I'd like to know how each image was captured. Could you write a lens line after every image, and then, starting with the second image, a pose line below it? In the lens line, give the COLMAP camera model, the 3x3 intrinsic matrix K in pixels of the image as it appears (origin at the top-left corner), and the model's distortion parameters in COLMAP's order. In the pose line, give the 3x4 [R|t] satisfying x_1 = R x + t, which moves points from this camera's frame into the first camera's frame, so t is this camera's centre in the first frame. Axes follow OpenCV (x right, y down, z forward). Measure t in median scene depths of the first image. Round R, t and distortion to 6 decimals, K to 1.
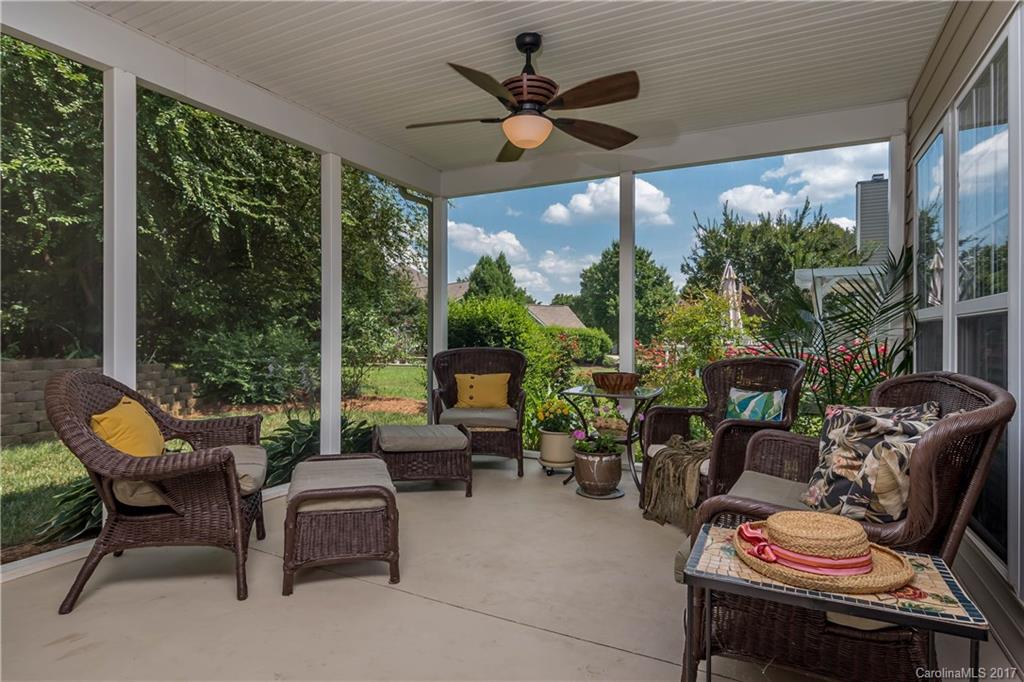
lens RADIAL K [[560.2, 0, 512.0], [0, 560.2, 341.0], [0, 0, 1]] dist [-0.002923, -0.000838]
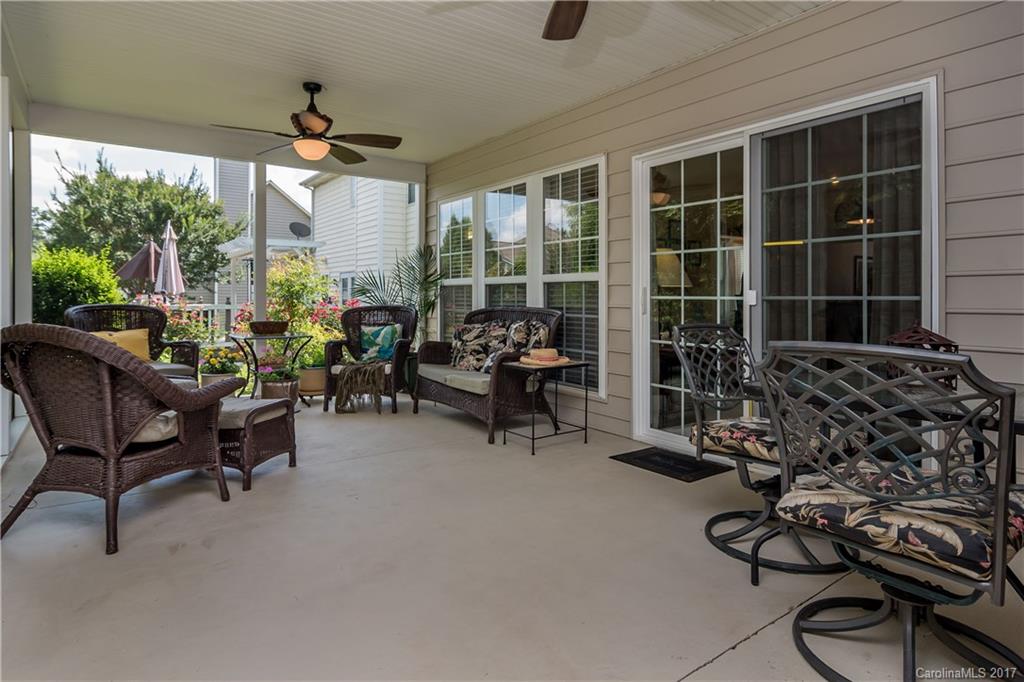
lens RADIAL K [[560.2, 0, 512.0], [0, 560.2, 341.0], [0, 0, 1]] dist [-0.002923, -0.000838]
pose [[0.433302, -0.073873, 0.898216, -0.878185], [0.008319, 0.996920, 0.077977, 0.006622], [-0.901210, -0.026315, 0.432582, -0.080325]]
